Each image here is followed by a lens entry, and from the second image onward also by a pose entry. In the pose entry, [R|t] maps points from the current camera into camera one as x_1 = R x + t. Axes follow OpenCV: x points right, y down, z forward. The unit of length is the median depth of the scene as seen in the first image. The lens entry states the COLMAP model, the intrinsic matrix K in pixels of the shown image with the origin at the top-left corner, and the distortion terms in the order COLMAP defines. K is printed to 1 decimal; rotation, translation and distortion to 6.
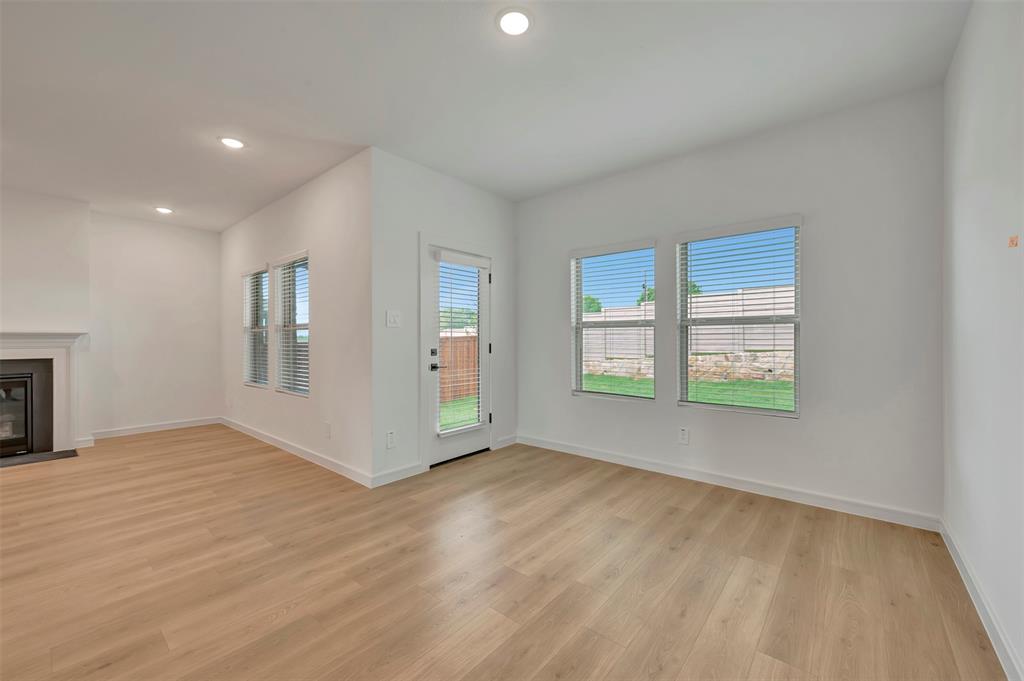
lens RADIAL K [[402.3, 0, 510.3], [0, 402.3, 339.5], [0, 0, 1]] dist [0.002909, -0.000810]
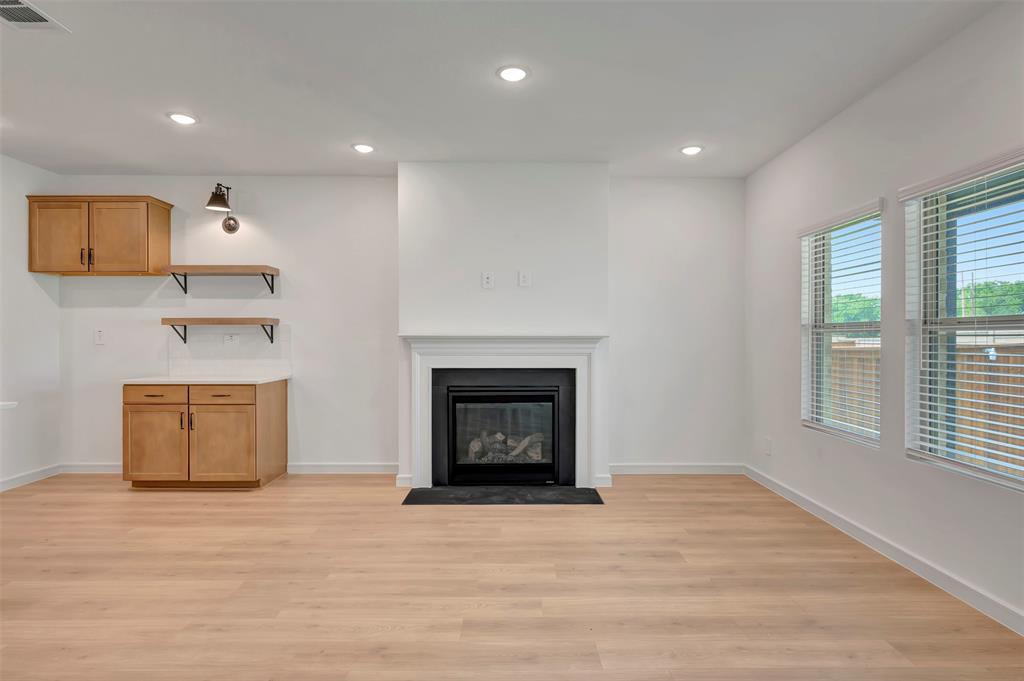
lens RADIAL K [[531.5, 0, 515.0], [0, 531.5, 340.2], [0, 0, 1]] dist [0.003830, -0.002633]
pose [[0.650822, 0.007269, -0.759196, -0.436237], [-0.004243, 0.999973, 0.005938, -0.014644], [0.759219, -0.000643, 0.650835, 0.241350]]
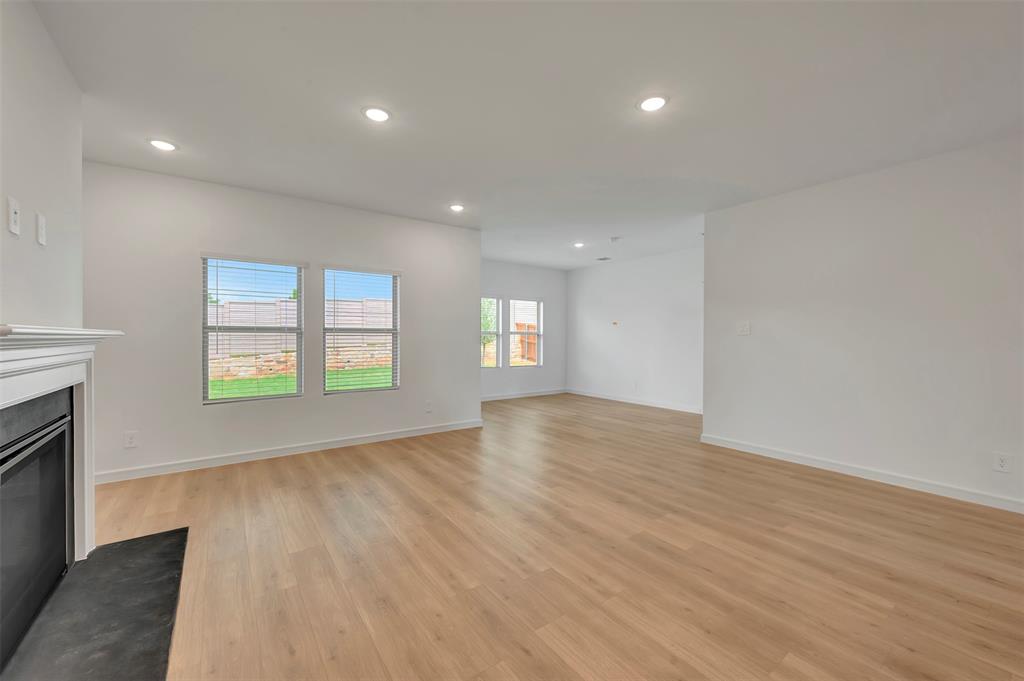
lens RADIAL K [[402.3, 0, 511.7], [0, 402.3, 336.8], [0, 0, 1]] dist [0.002909, -0.000810]
pose [[0.253135, 0.001920, 0.967429, -1.542414], [0.000307, 0.999998, -0.002065, -0.012980], [-0.967431, 0.000820, 0.253134, 0.332603]]
